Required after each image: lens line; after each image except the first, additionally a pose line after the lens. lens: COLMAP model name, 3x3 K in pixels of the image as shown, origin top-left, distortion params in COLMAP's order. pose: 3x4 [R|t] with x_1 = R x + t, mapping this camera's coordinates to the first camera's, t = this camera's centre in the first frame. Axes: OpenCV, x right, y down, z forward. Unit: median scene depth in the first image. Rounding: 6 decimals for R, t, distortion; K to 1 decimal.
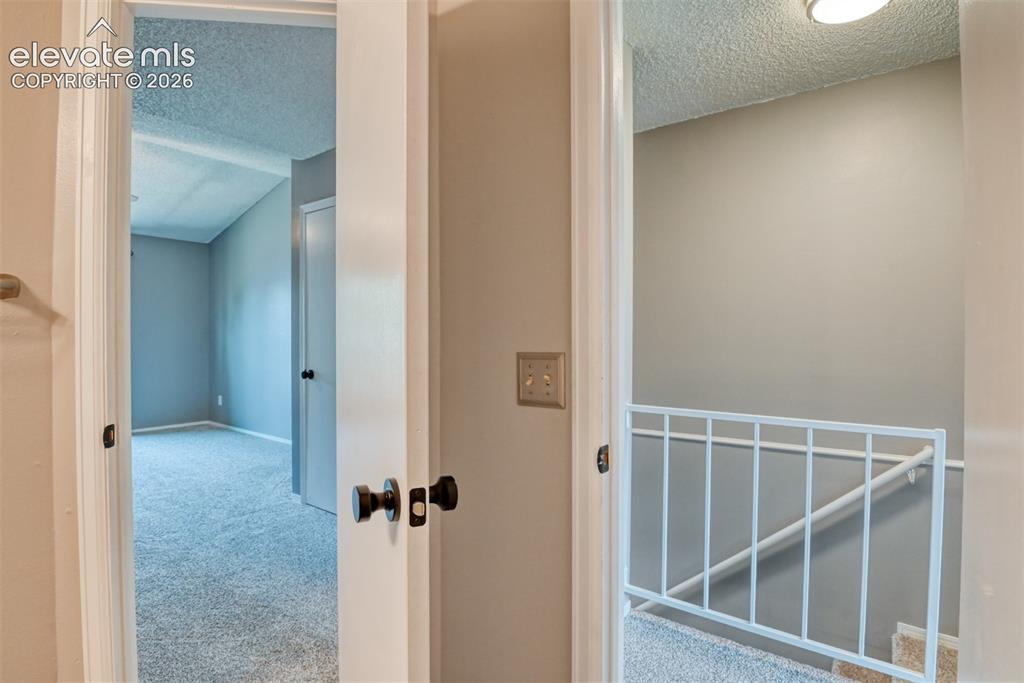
lens RADIAL K [[503.6, 0, 512.8], [0, 503.6, 342.8], [0, 0, 1]] dist [-0.024319, -0.003150]
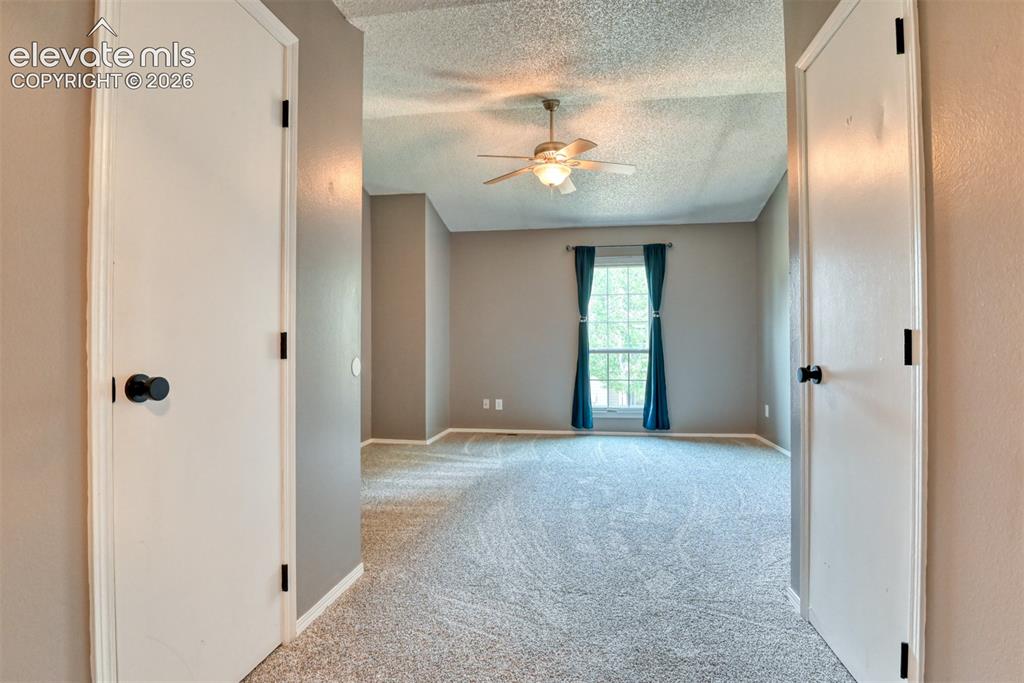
lens RADIAL K [[503.6, 0, 522.4], [0, 503.6, 347.0], [0, 0, 1]] dist [-0.024319, -0.003150]
pose [[0.456946, -0.012070, -0.889413, -0.082844], [-0.000814, 0.999902, -0.013987, 0.041323], [0.889494, 0.007116, 0.456891, 0.482872]]
